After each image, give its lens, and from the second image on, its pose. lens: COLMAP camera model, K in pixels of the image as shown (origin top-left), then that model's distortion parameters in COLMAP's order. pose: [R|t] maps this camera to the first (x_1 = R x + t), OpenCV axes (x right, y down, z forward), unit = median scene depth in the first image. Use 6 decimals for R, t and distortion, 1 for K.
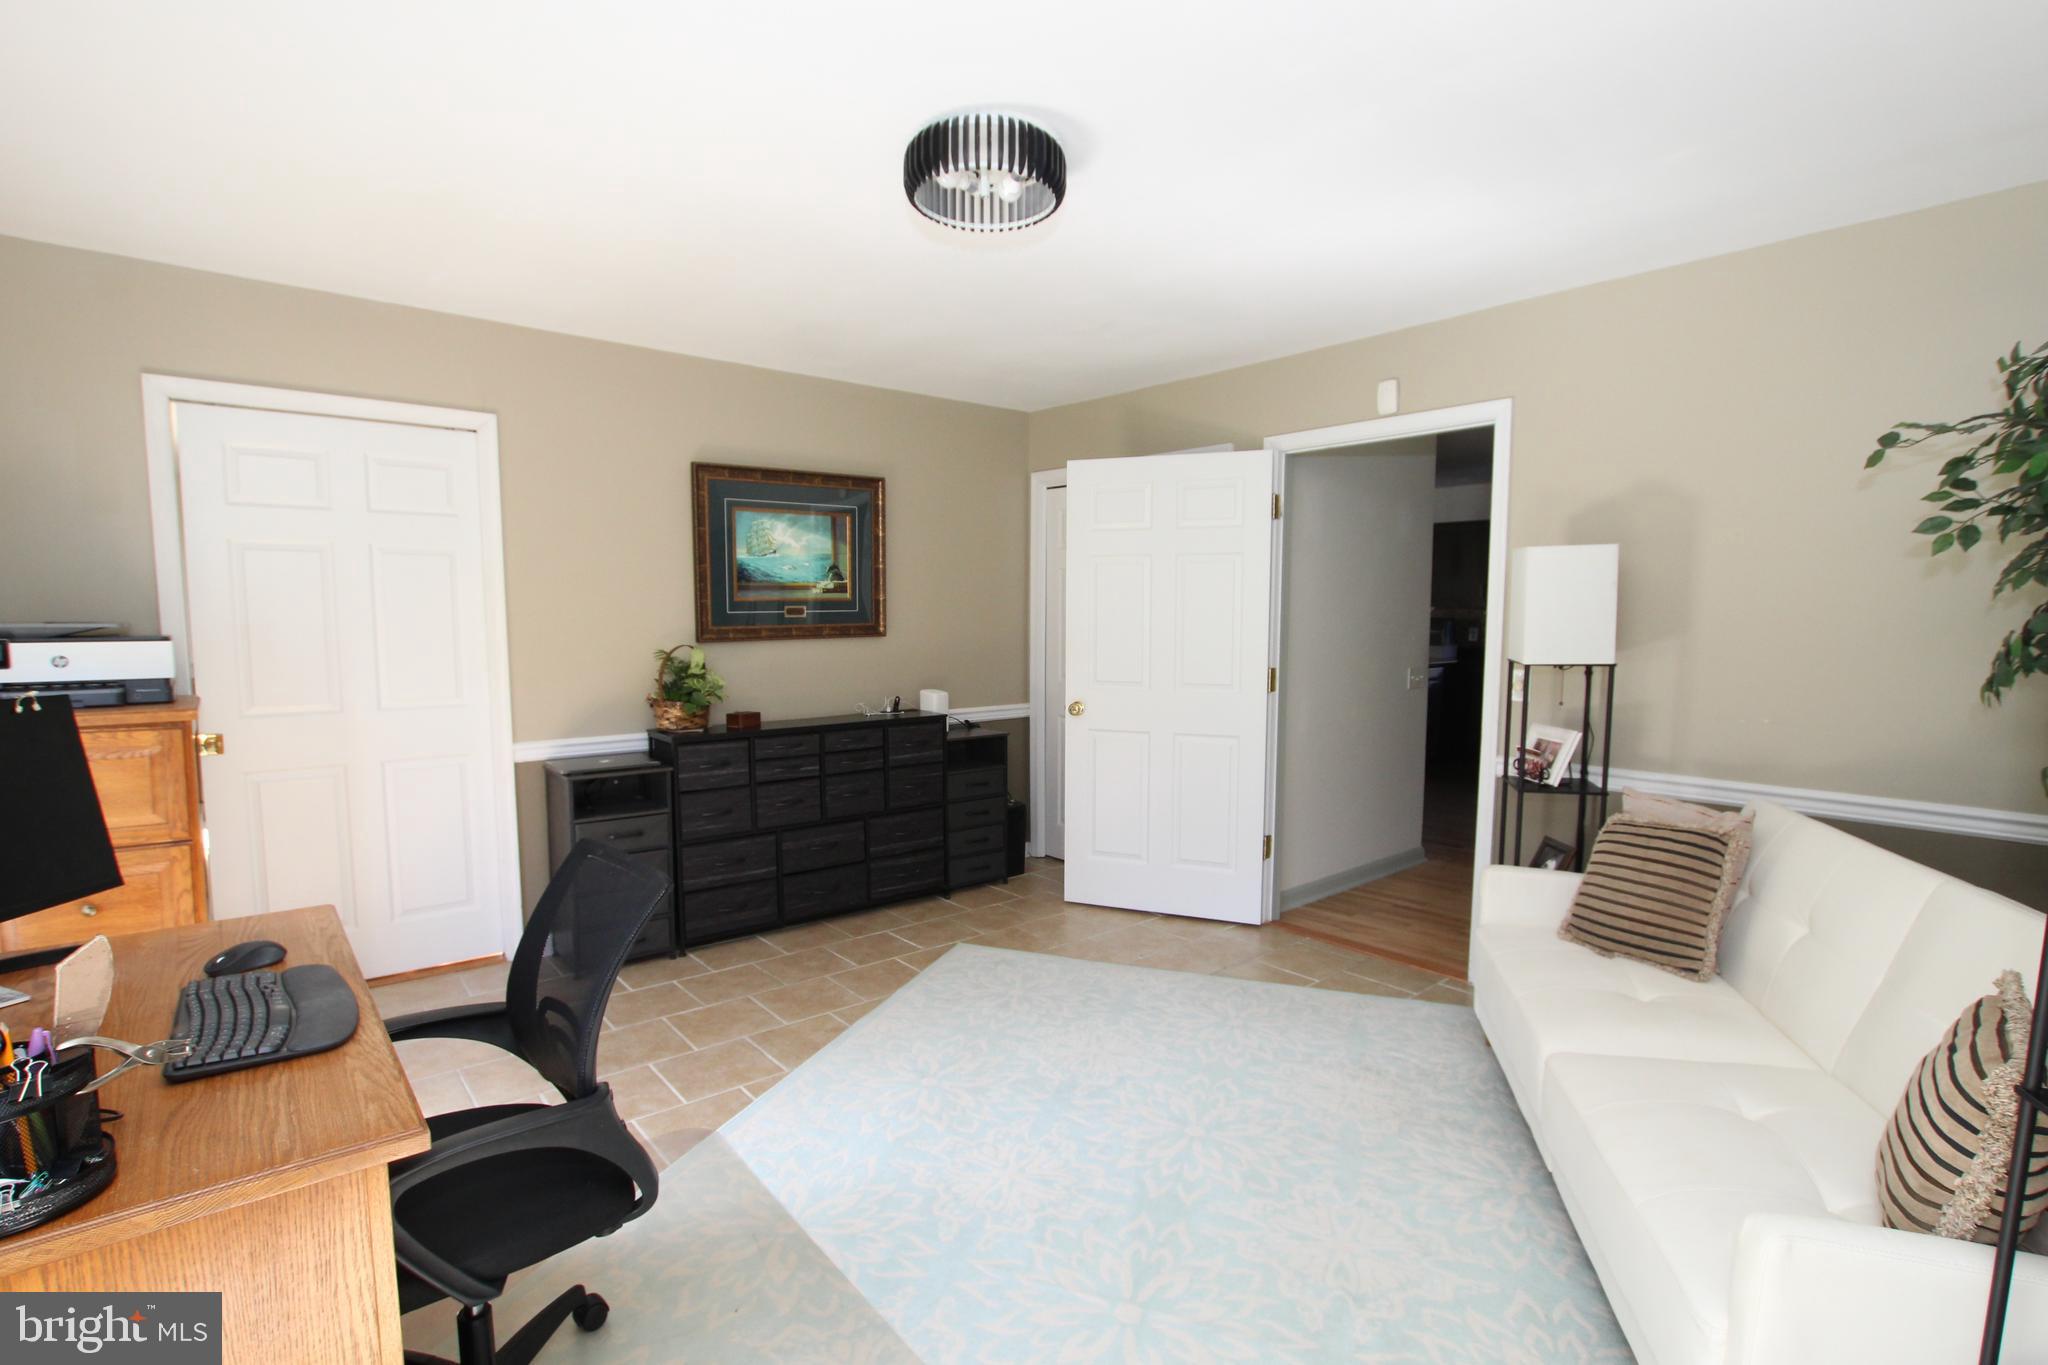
lens RADIAL K [[938.9, 0, 1043.7], [0, 938.9, 699.4], [0, 0, 1]] dist [-0.044301, 0.000419]
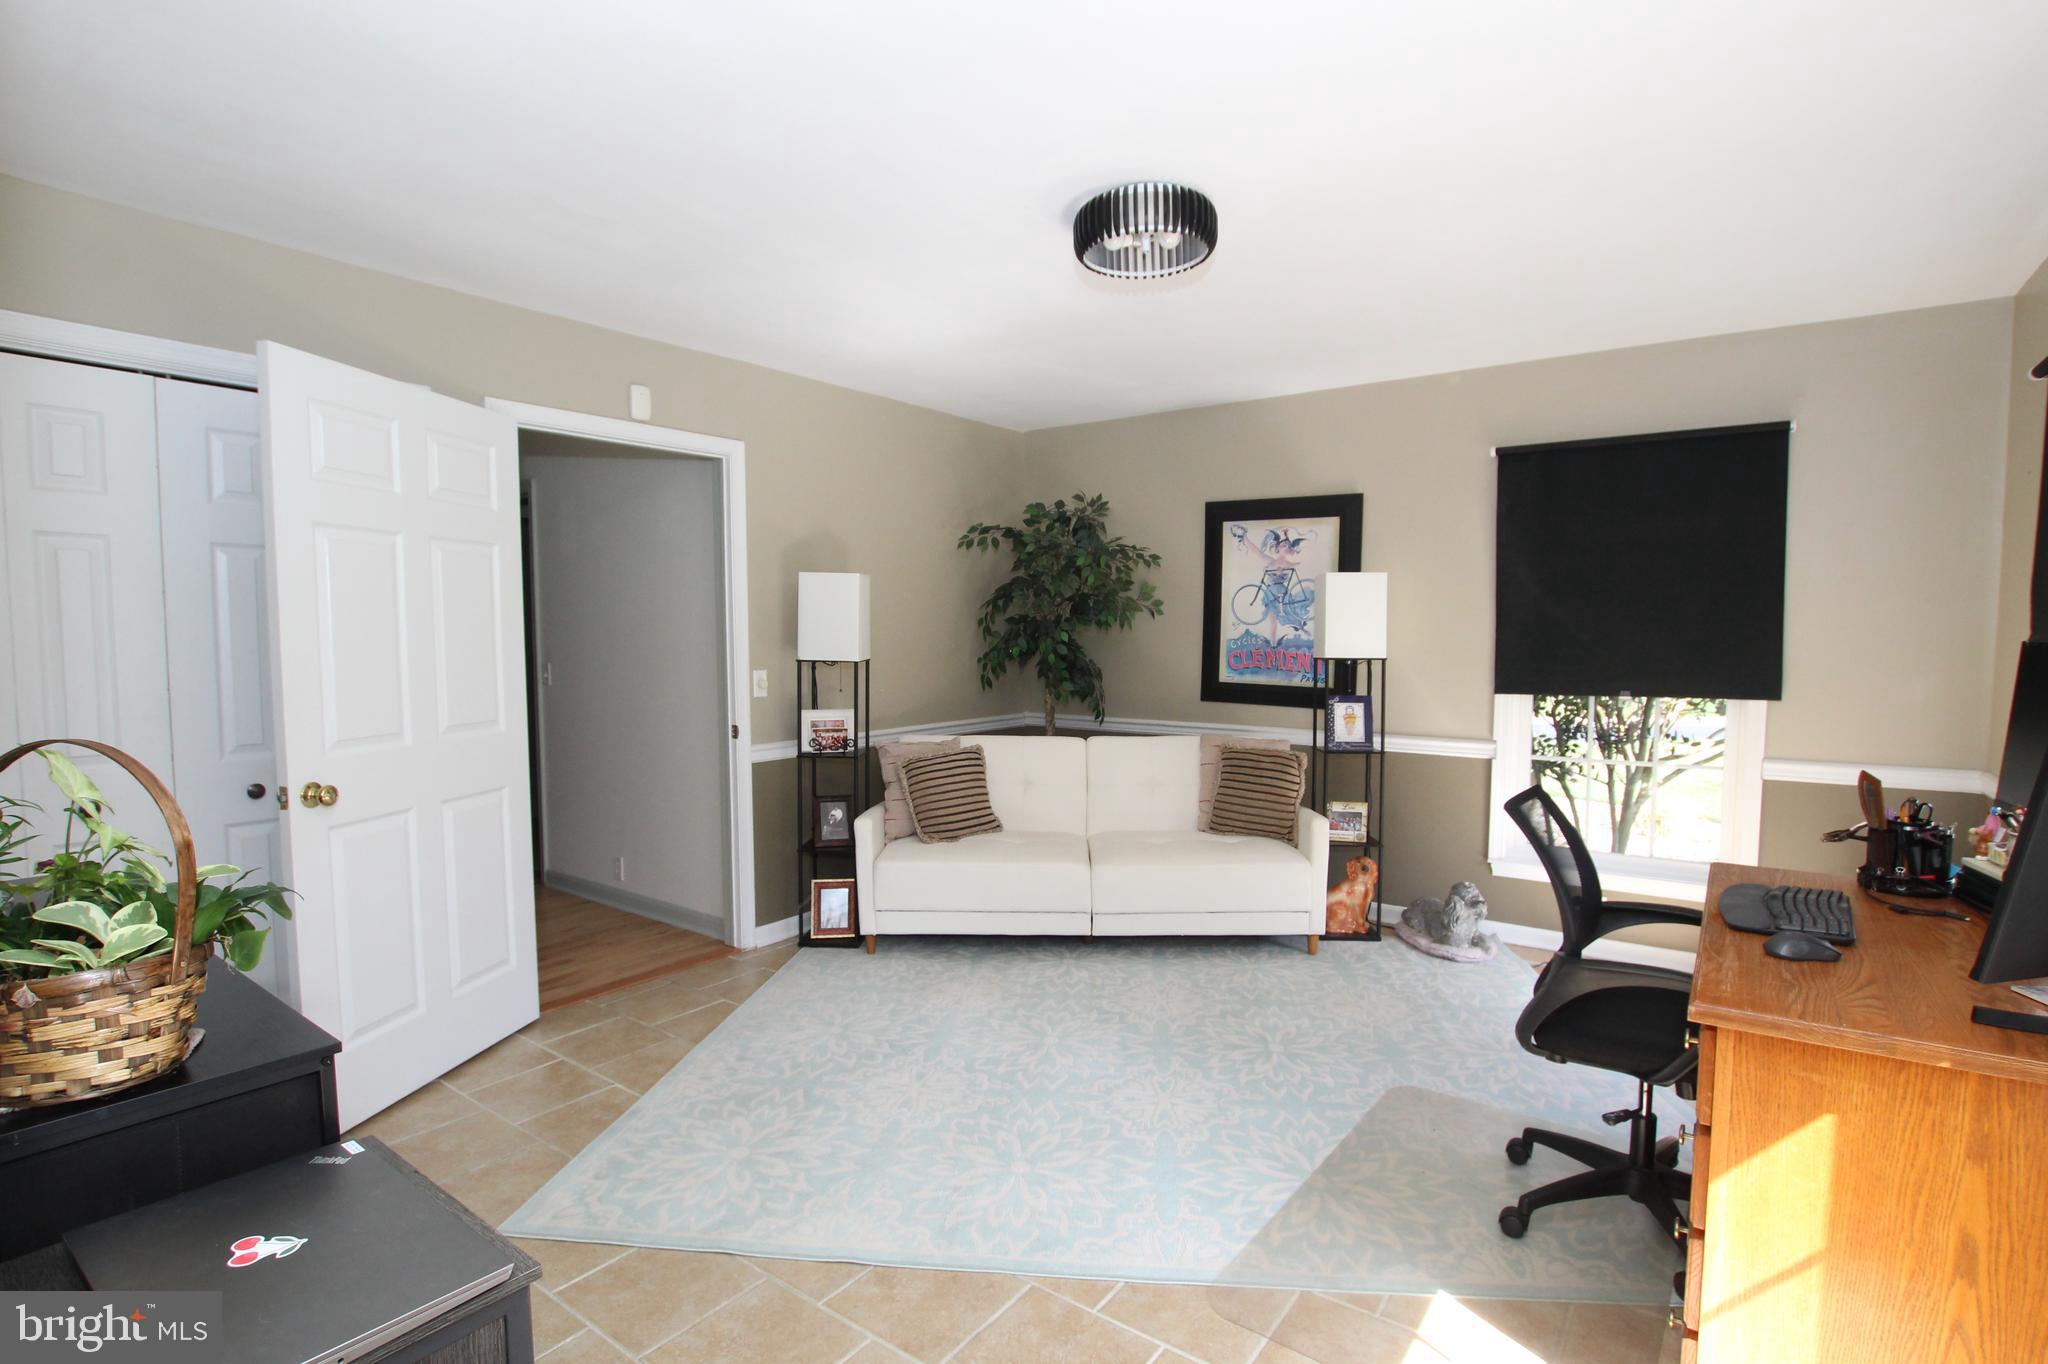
lens RADIAL K [[985.3, 0, 1001.1], [0, 985.3, 691.1], [0, 0, 1]] dist [-0.032657, 0.000234]
pose [[-0.184555, -0.064175, 0.980725, -0.903044], [0.094690, 0.992063, 0.082736, -0.091658], [-0.978250, 0.108134, -0.177013, 1.048201]]
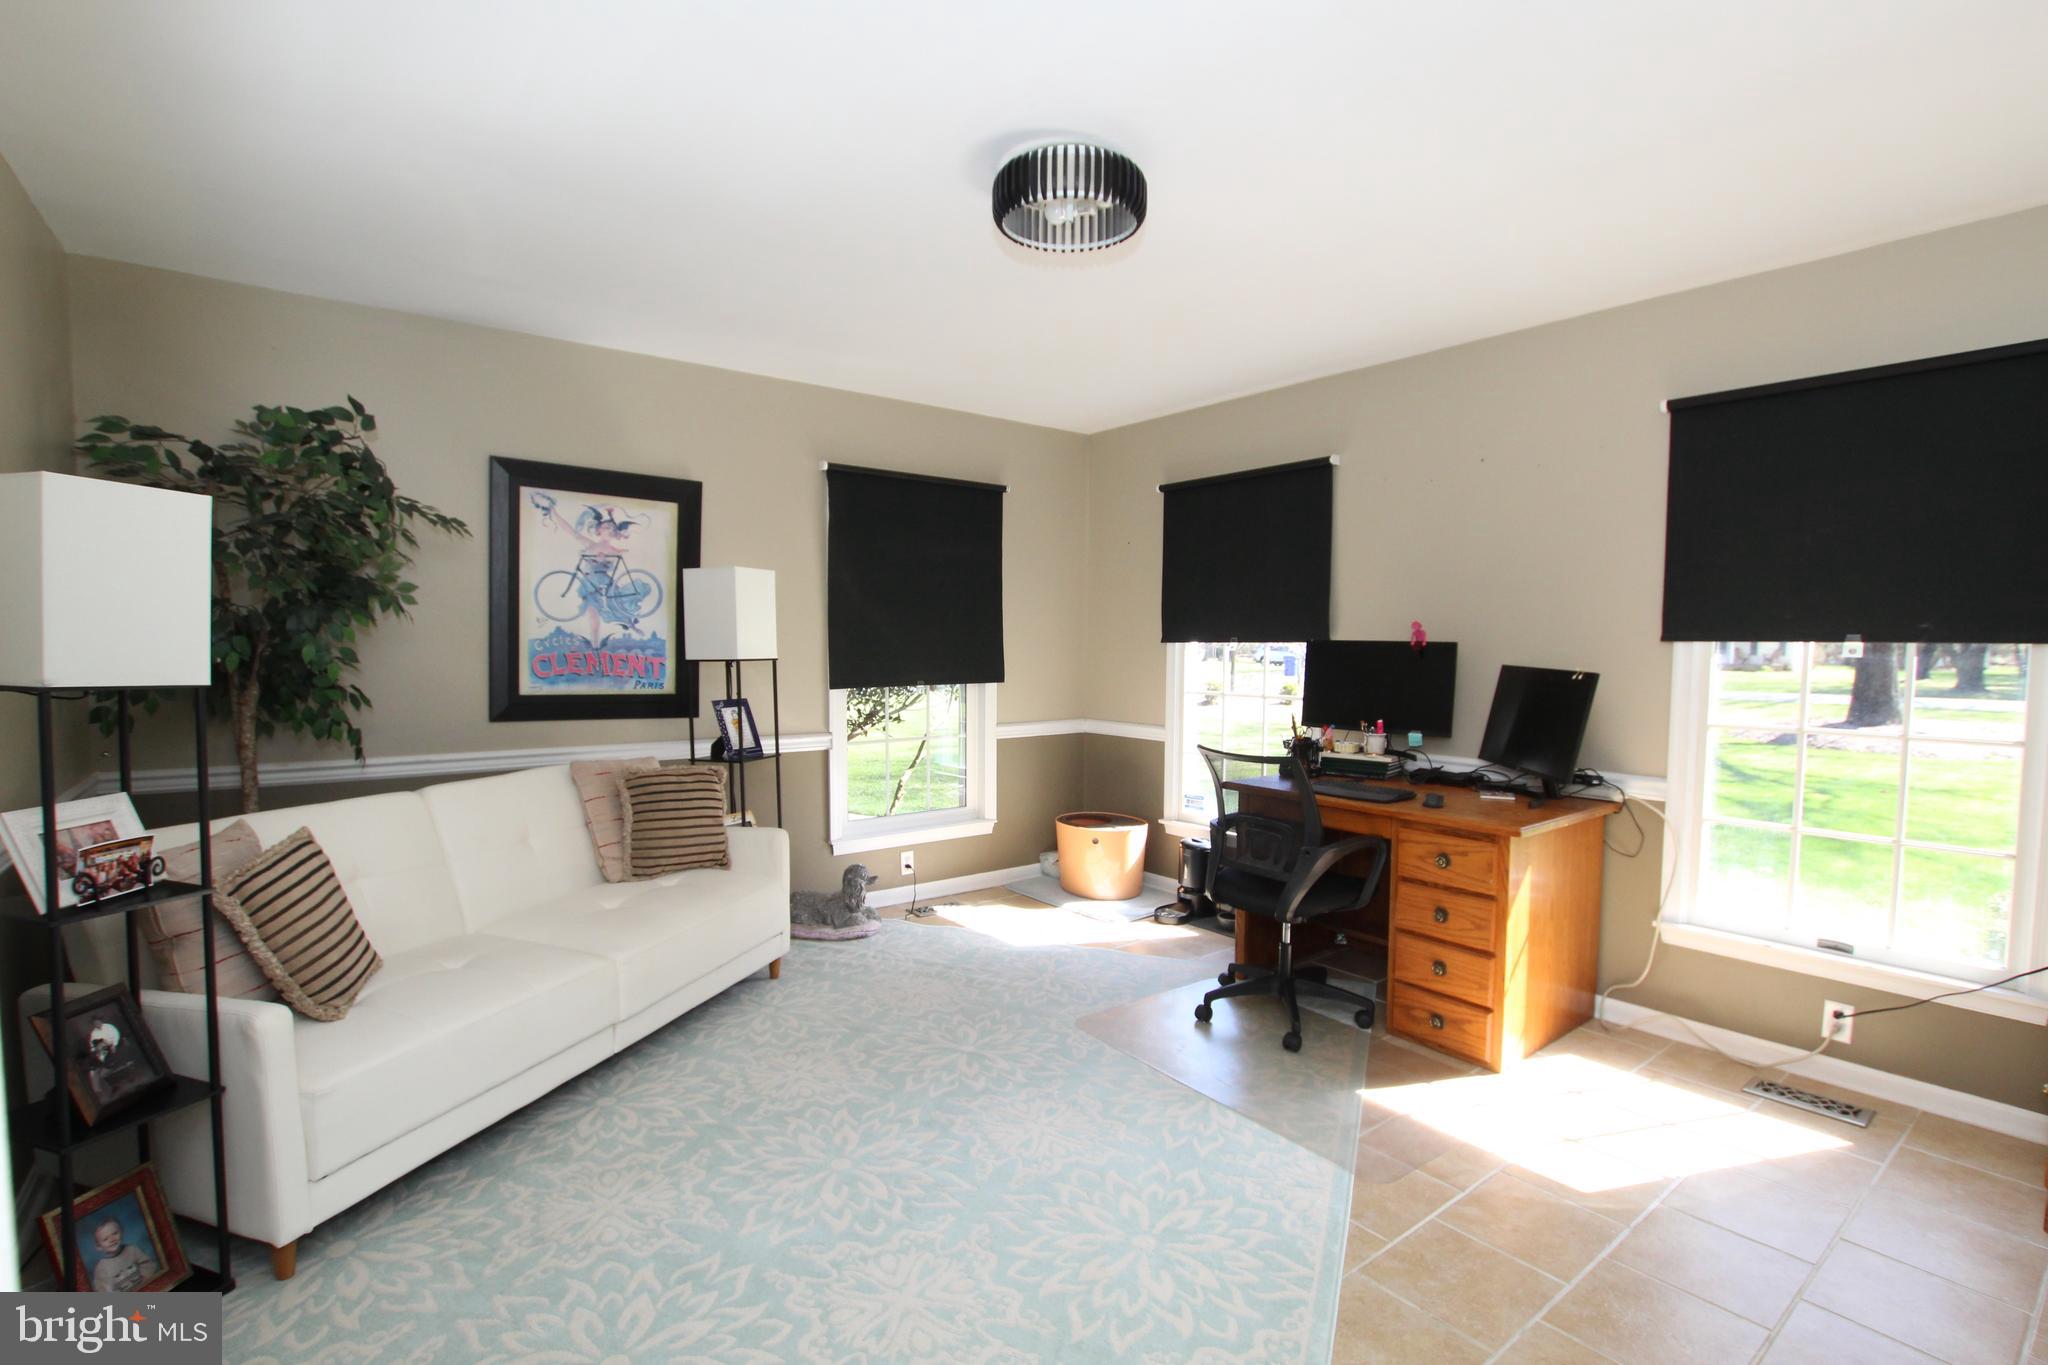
lens RADIAL K [[985.3, 0, 1001.1], [0, 985.3, 691.6], [0, 0, 1]] dist [-0.032657, 0.000234]
pose [[-0.997334, -0.017199, 0.070911, -0.052290], [-0.006404, 0.988705, 0.149736, -0.132108], [-0.072685, 0.148883, -0.986180, 1.591663]]
